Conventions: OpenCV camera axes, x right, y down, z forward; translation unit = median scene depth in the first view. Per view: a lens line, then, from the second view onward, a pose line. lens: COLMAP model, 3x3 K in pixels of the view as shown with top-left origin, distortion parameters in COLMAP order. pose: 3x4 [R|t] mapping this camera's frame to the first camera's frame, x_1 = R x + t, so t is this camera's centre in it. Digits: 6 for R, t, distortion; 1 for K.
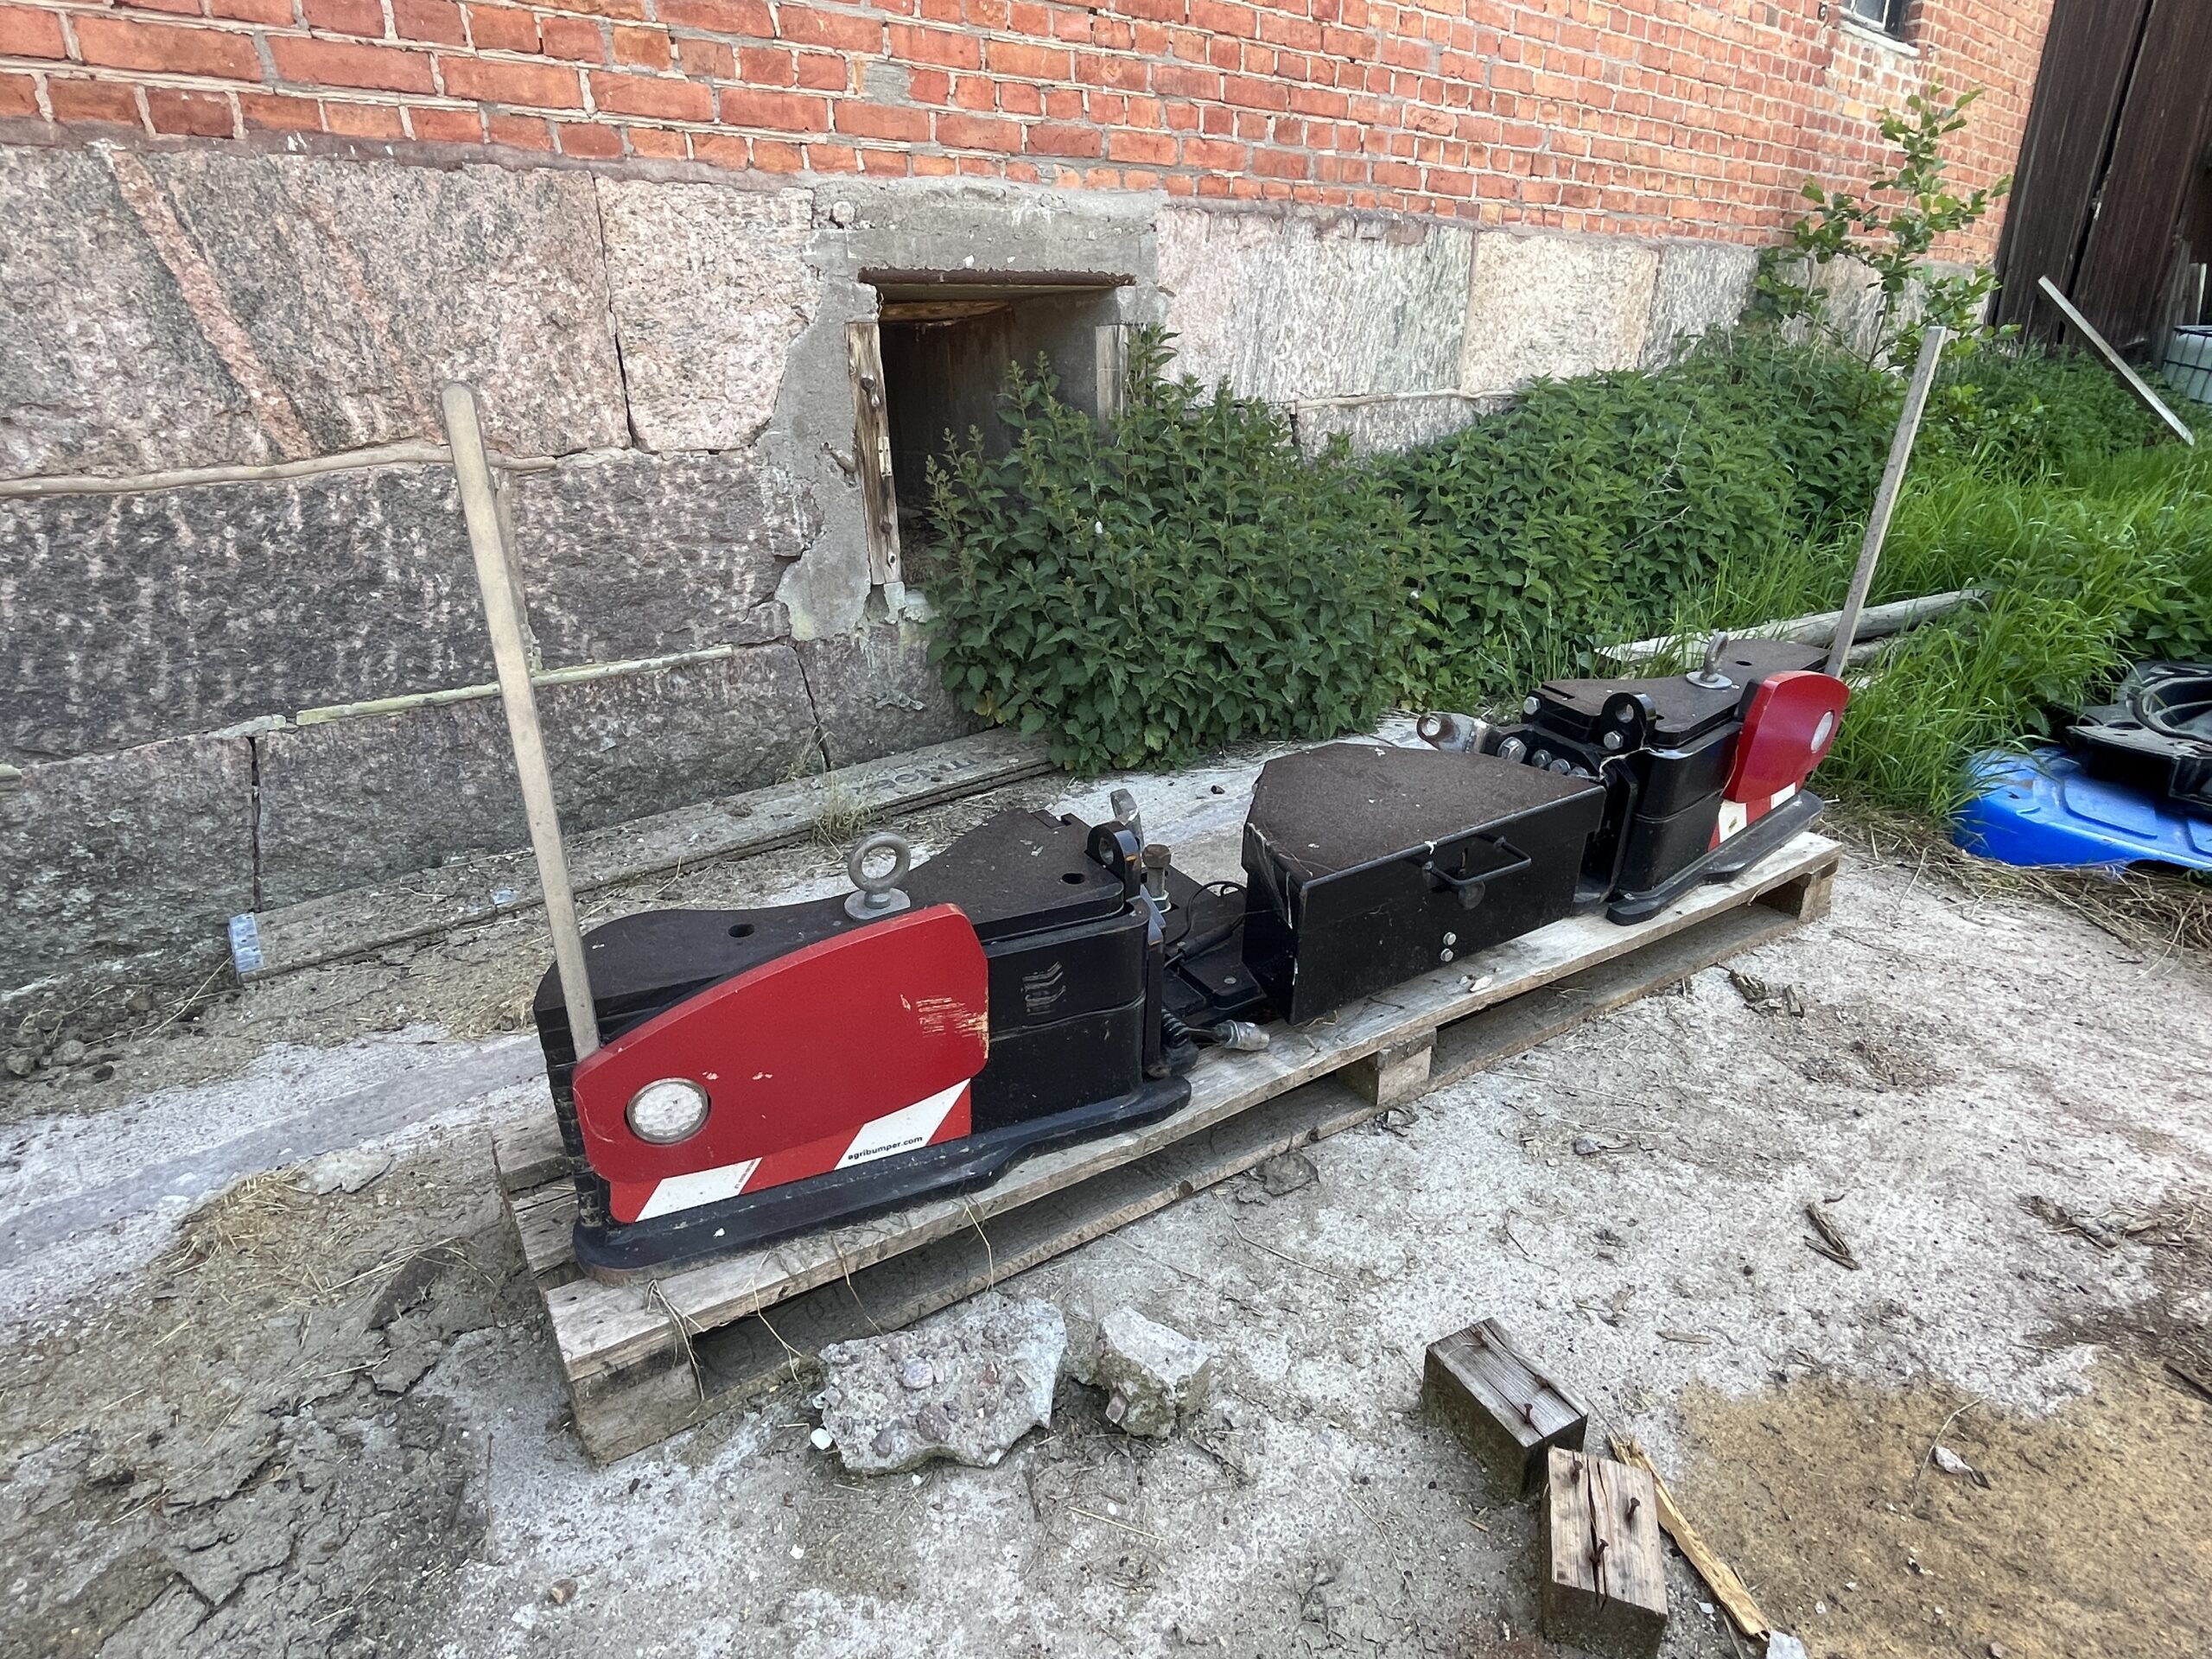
lens RADIAL K [[1159.9, 0, 1084.9], [0, 1159.9, 824.8], [0, 0, 1]] dist [-0.002620, -0.001058]
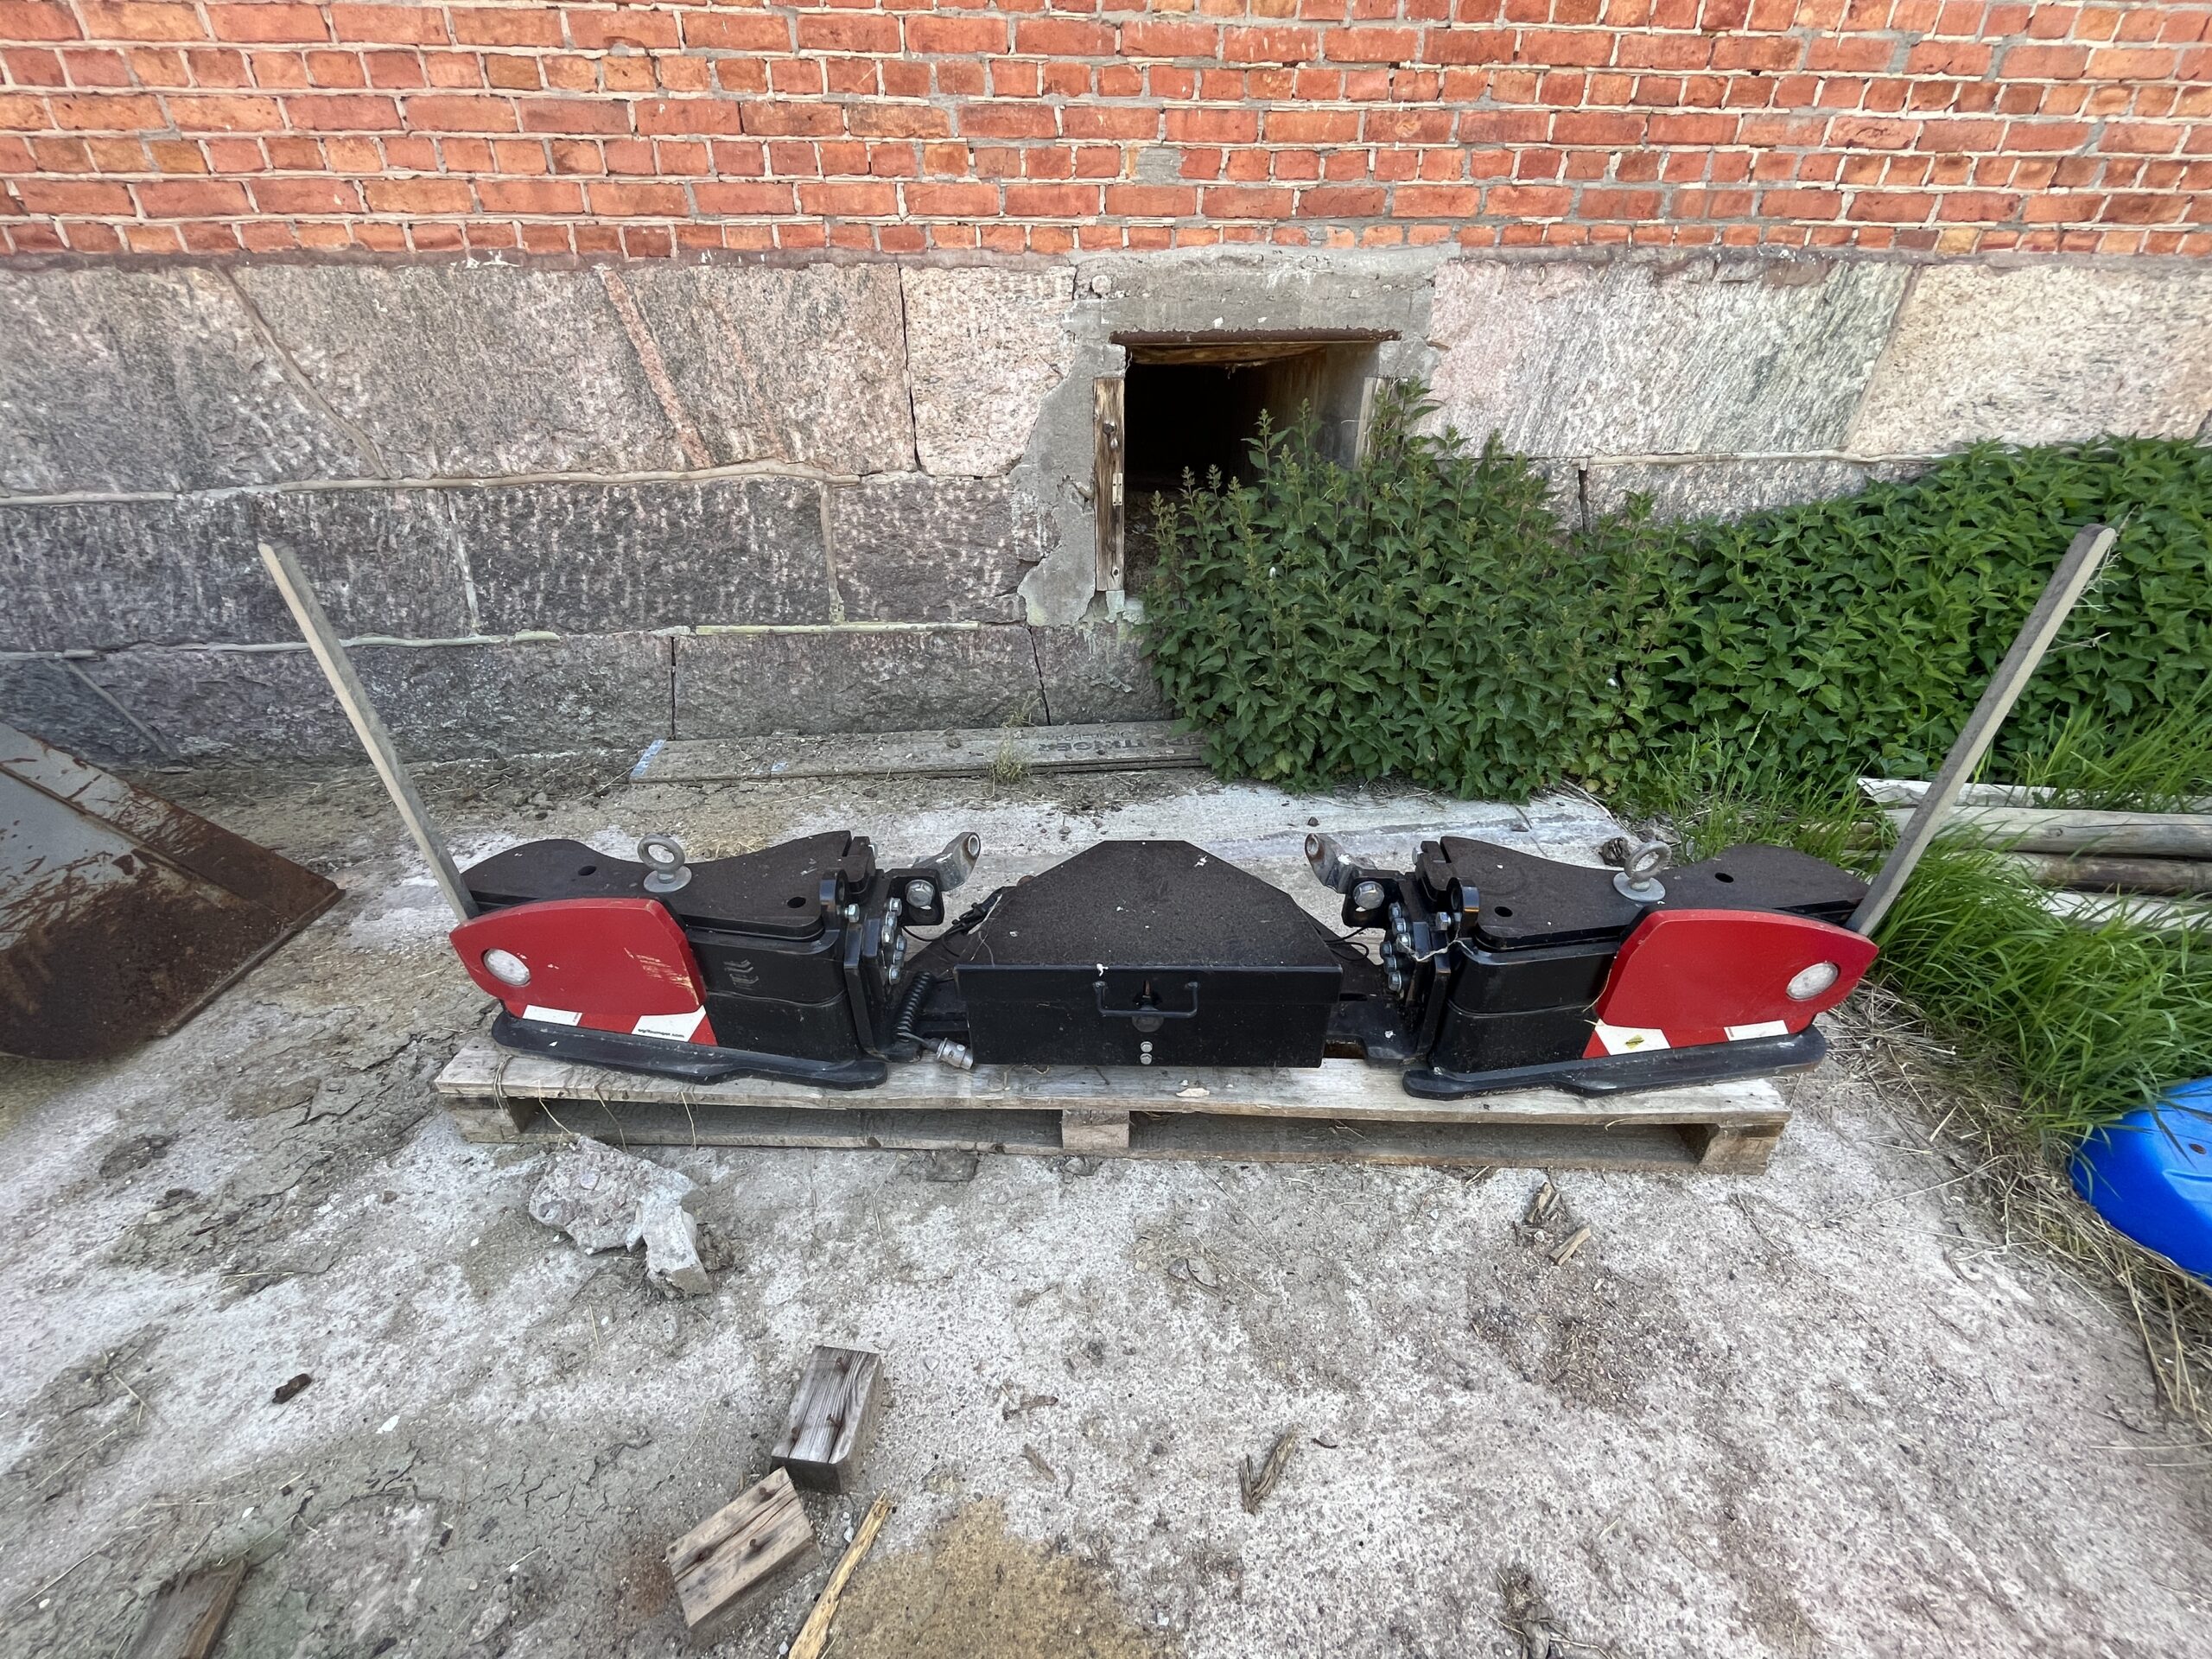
lens RADIAL K [[898.8, 0, 1093.8], [0, 898.8, 832.1], [0, 0, 1]] dist [-0.002946, 0.000258]
pose [[0.837753, 0.288342, -0.463712, 0.463257], [-0.220187, 0.955493, 0.196342, -0.195866], [0.499687, -0.062383, 0.863956, 0.176950]]
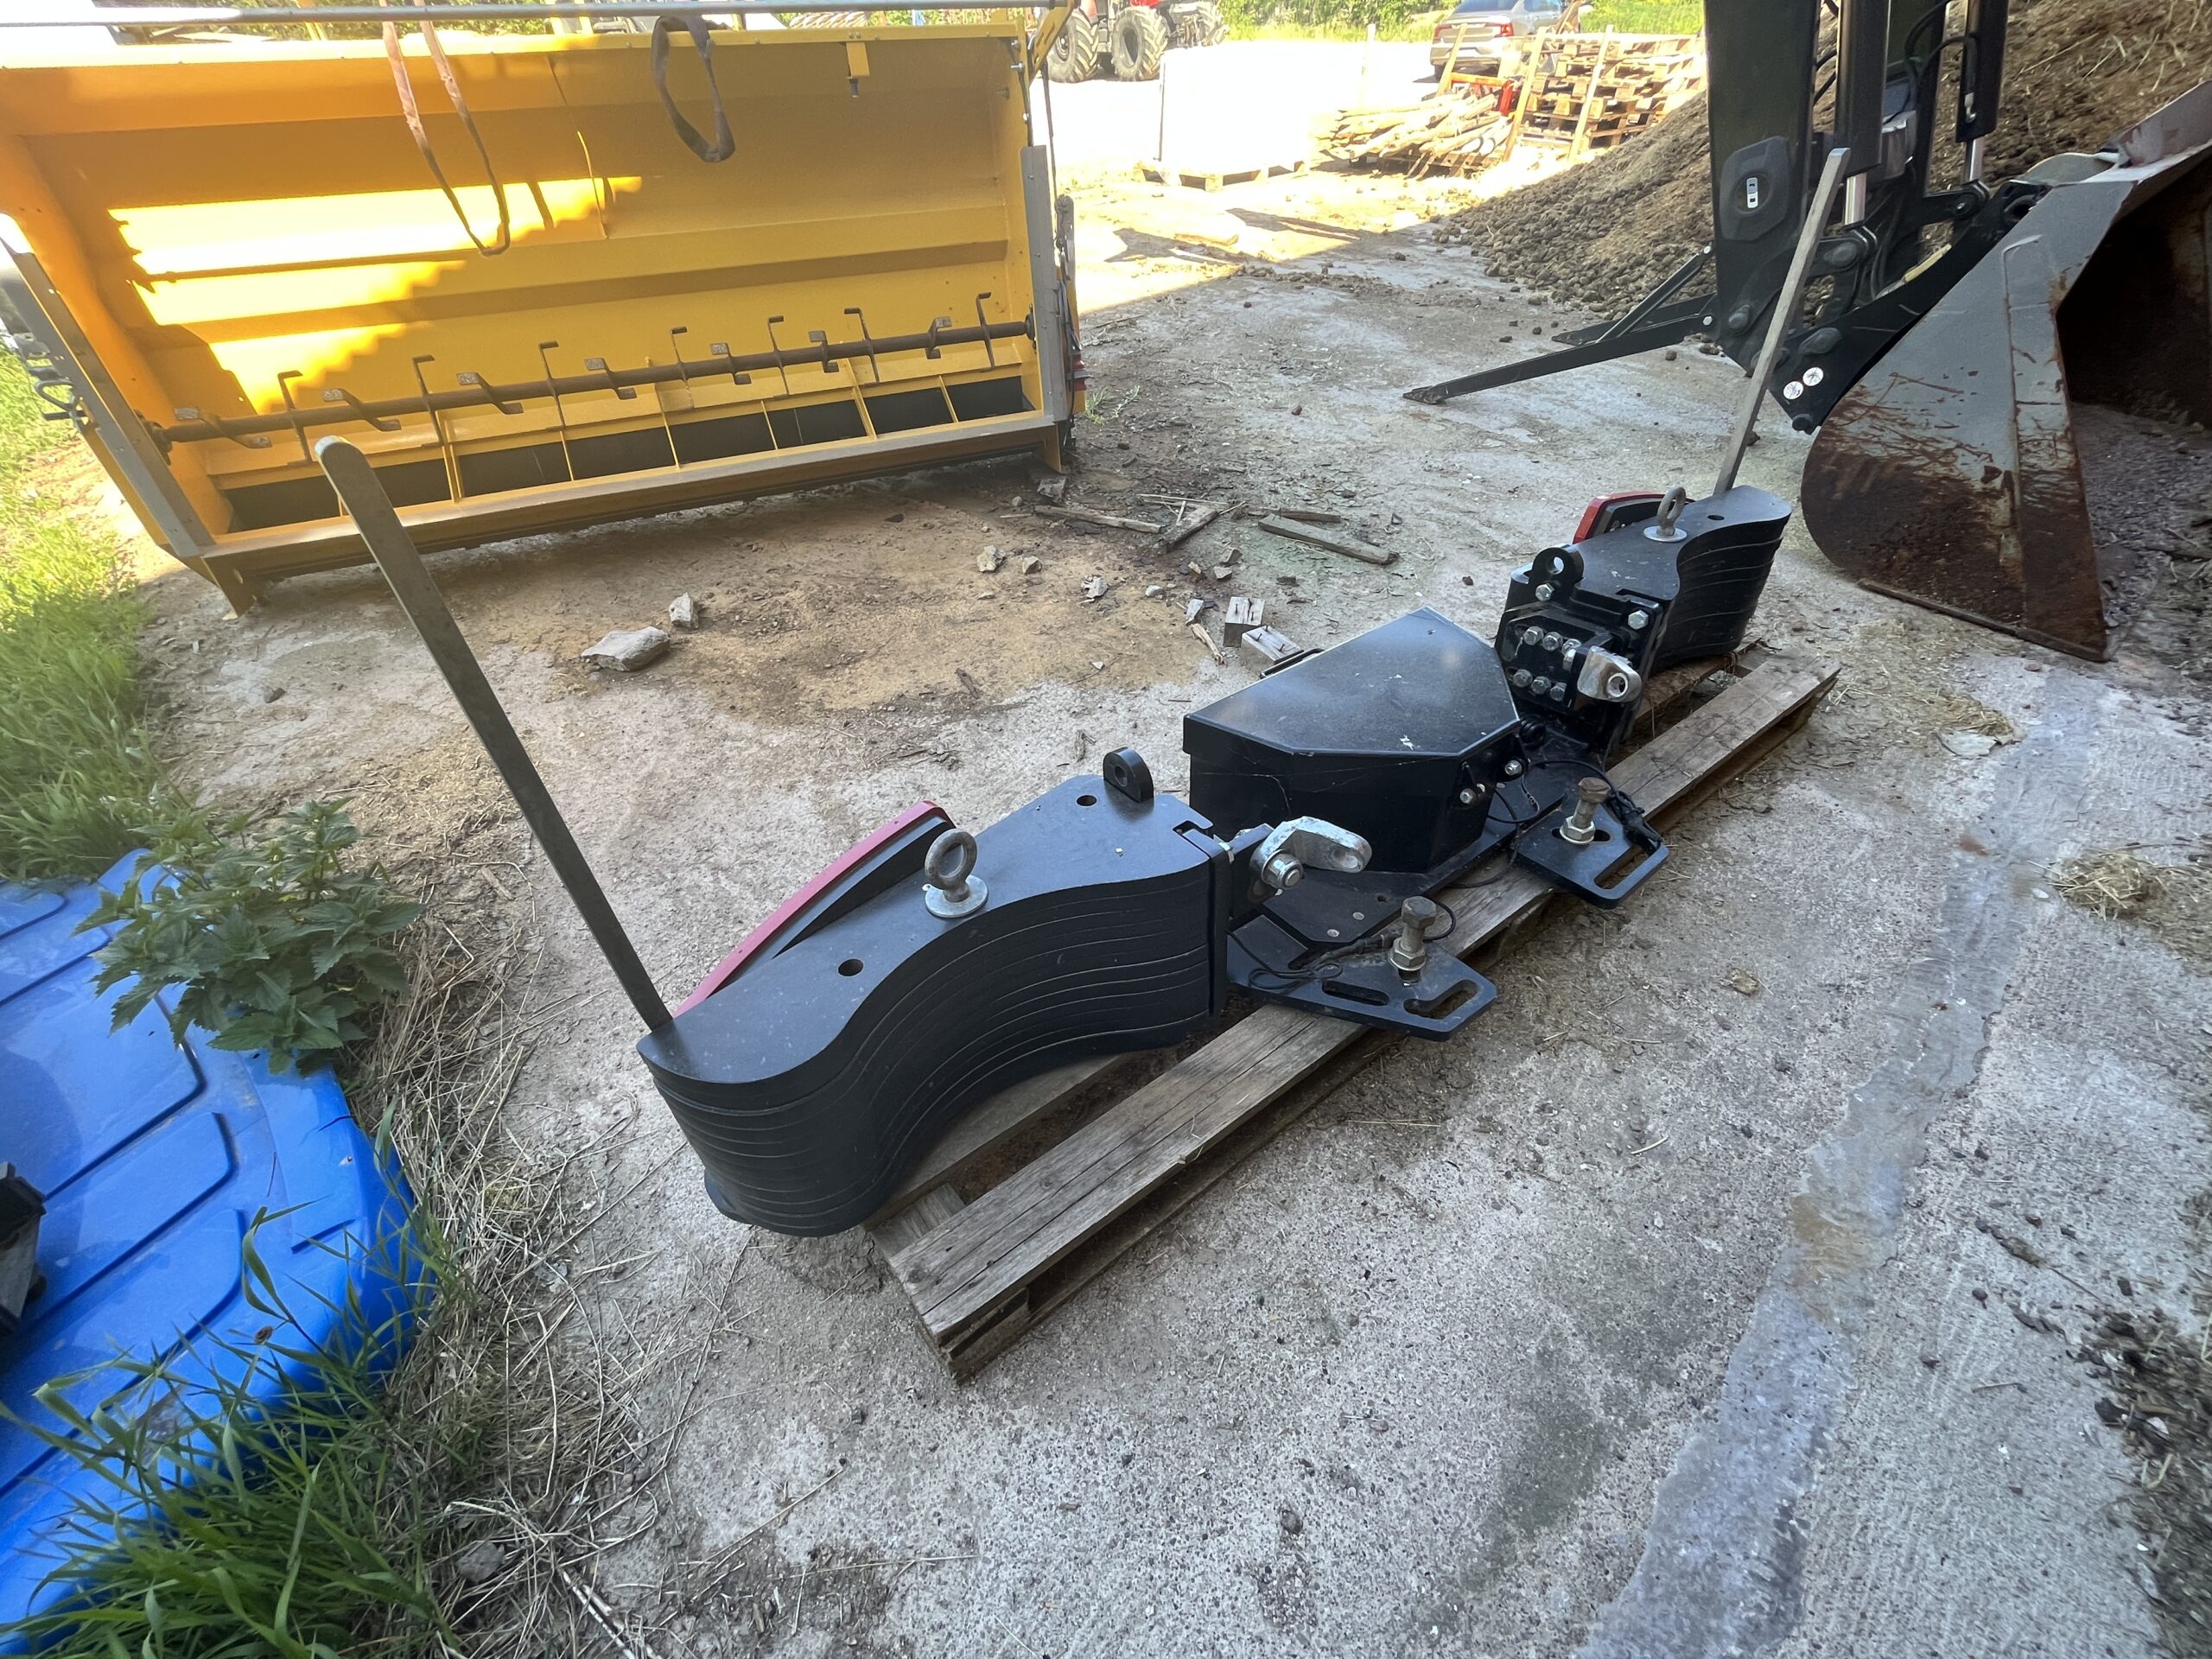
lens RADIAL K [[898.8, 0, 1093.0], [0, 898.8, 833.1], [0, 0, 1]] dist [-0.002946, 0.000258]
pose [[-0.994466, 0.098446, -0.036689, 0.445714], [0.008394, 0.422559, 0.906297, -0.567325], [0.104724, 0.900973, -0.421046, 1.116538]]
